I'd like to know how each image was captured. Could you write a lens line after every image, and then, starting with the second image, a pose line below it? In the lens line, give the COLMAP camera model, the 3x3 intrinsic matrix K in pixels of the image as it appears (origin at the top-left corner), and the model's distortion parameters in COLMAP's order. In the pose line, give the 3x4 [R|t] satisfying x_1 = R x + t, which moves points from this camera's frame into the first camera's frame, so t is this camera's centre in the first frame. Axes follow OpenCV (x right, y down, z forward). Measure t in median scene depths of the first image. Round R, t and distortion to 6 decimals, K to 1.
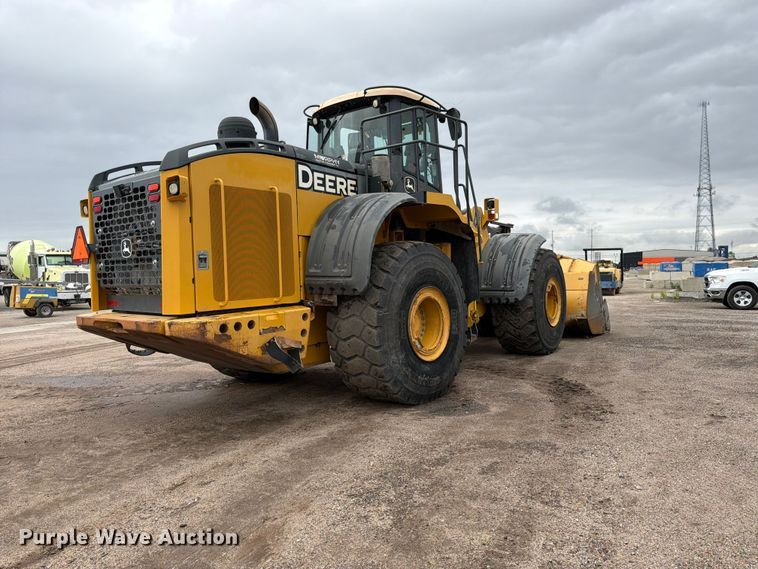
lens RADIAL K [[531.2, 0, 381.4], [0, 531.2, 291.5], [0, 0, 1]] dist [0.114385, -0.229948]
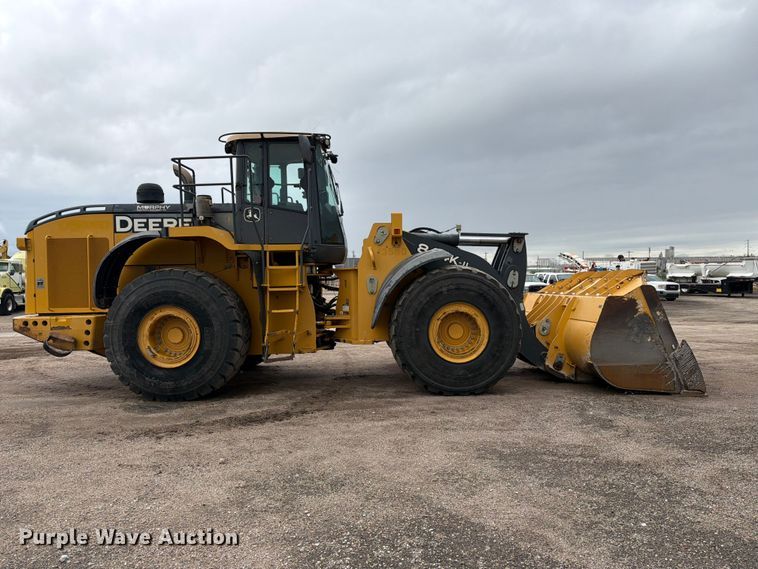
lens RADIAL K [[531.2, 0, 381.4], [0, 531.2, 291.5], [0, 0, 1]] dist [0.114385, -0.229948]
pose [[0.625083, 0.033211, -0.779851, 1.439570], [-0.036317, 0.999250, 0.013445, -0.081541], [0.779713, 0.019918, 0.625821, 0.661326]]
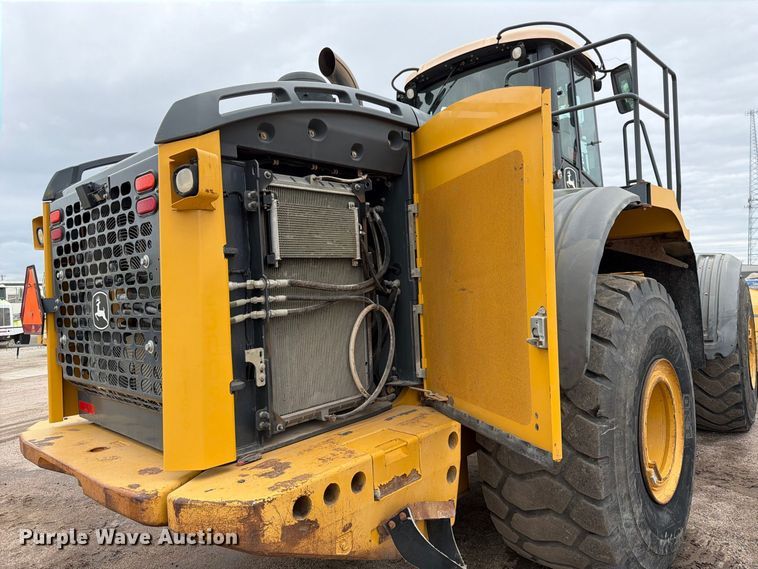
lens RADIAL K [[542.7, 0, 380.3], [0, 542.7, 294.1], [0, 0, 1]] dist [0.009285, 0.000970]
pose [[0.997124, -0.018934, -0.073383, -0.161442], [0.016579, 0.999332, -0.032572, -0.067520], [0.073951, 0.031262, 0.996772, 0.467102]]
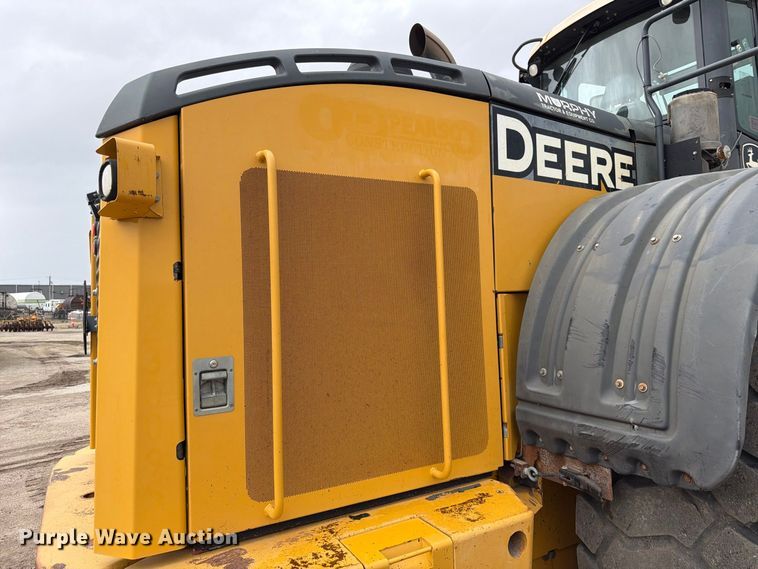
lens RADIAL K [[537.8, 0, 381.9], [0, 537.8, 284.3], [0, 0, 1]] dist [0.052480, -0.068928]
pose [[0.926888, -0.015808, -0.375004, -0.086575], [-0.007323, 0.998161, -0.060175, -0.087693], [0.375266, 0.058522, 0.925068, 0.610658]]
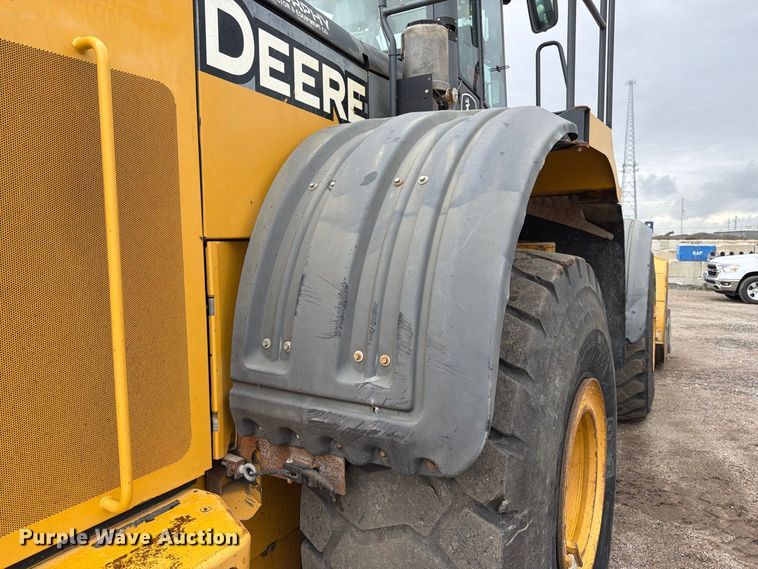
lens RADIAL K [[546.9, 0, 379.0], [0, 546.9, 284.5], [0, 0, 1]] dist [0.091038, -0.147746]
pose [[0.993388, 0.004547, 0.114717, -0.098310], [-0.008960, 0.999239, 0.037975, -0.094053], [-0.114456, -0.038752, 0.992672, 0.705250]]
